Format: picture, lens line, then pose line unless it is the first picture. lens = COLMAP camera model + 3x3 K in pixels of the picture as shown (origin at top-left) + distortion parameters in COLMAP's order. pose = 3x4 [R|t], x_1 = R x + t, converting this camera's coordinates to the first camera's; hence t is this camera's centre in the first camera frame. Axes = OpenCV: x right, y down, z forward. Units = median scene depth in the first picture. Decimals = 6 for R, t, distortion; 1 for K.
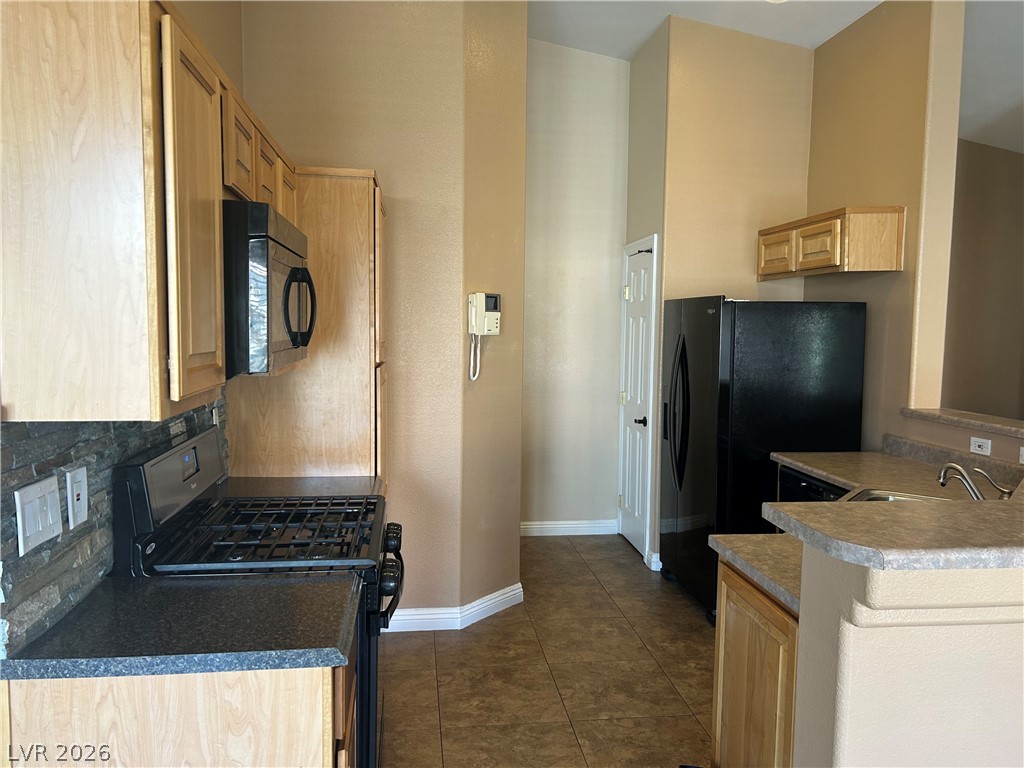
lens RADIAL K [[768.6, 0, 517.6], [0, 768.6, 391.5], [0, 0, 1]] dist [0.047004, -0.062222]
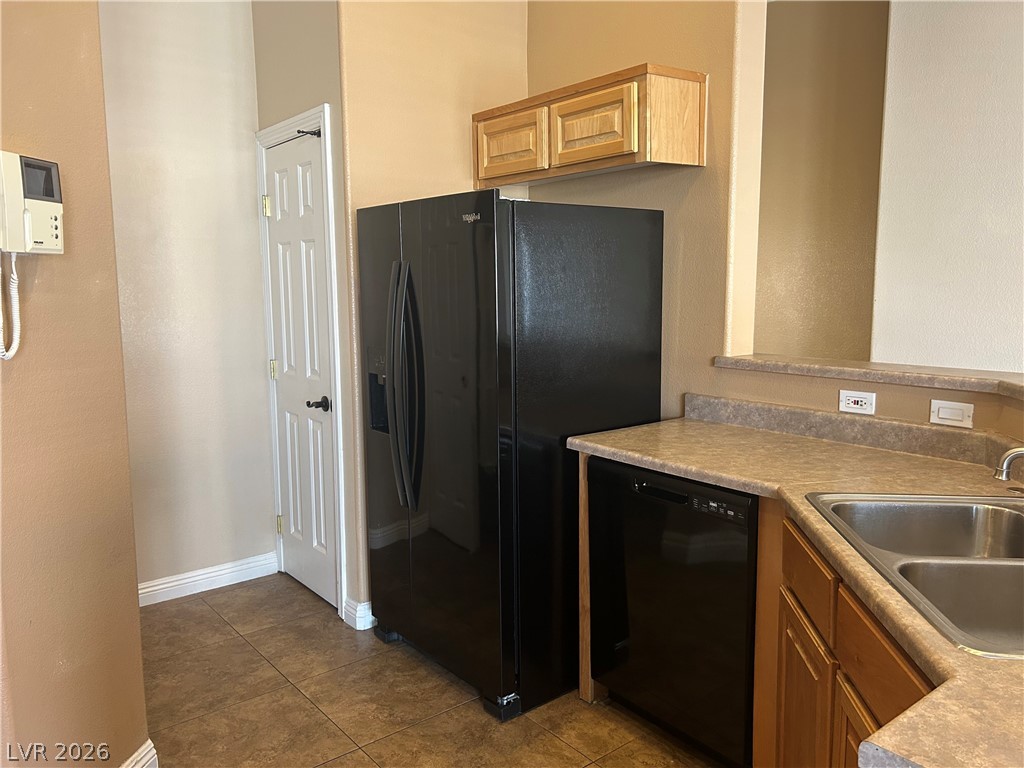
lens RADIAL K [[768.6, 0, 521.3], [0, 768.6, 382.8], [0, 0, 1]] dist [0.047004, -0.062222]
pose [[0.849534, -0.083994, 0.520803, -0.039703], [0.061857, 0.996293, 0.059779, -0.009045], [-0.523894, -0.018569, 0.851581, 0.473521]]
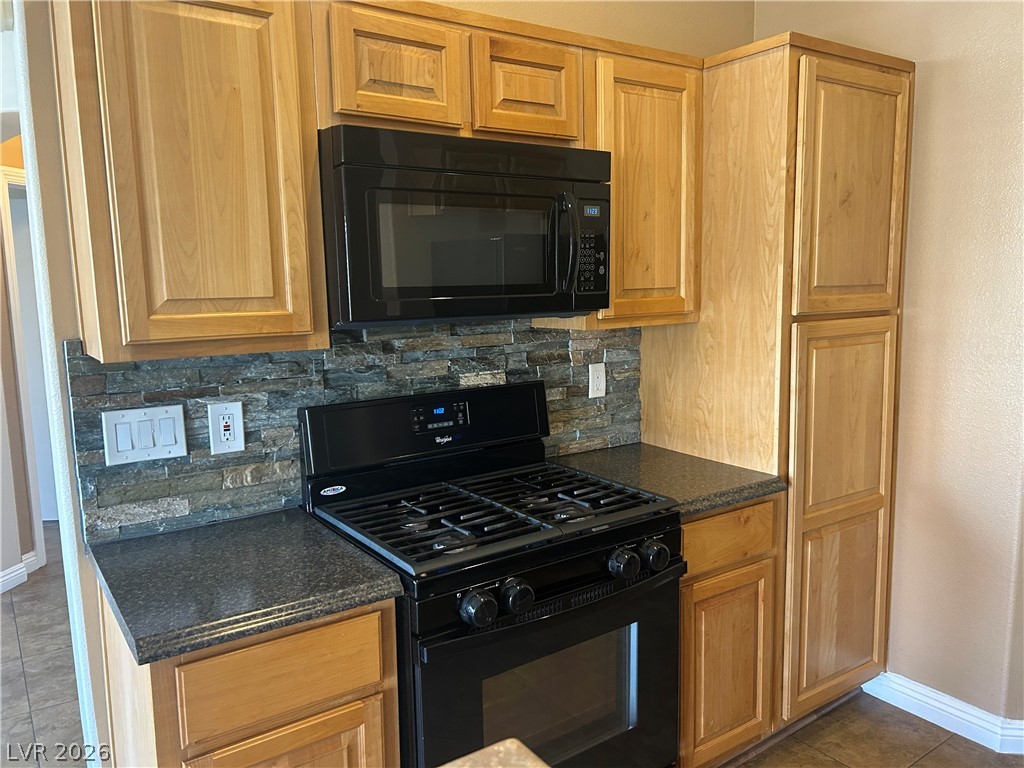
lens RADIAL K [[768.6, 0, 514.7], [0, 768.6, 382.4], [0, 0, 1]] dist [0.047004, -0.062222]
pose [[0.459585, 0.089792, -0.883583, 0.266324], [-0.046505, 0.995944, 0.077022, -0.015456], [0.886915, 0.005693, 0.461897, 0.372240]]
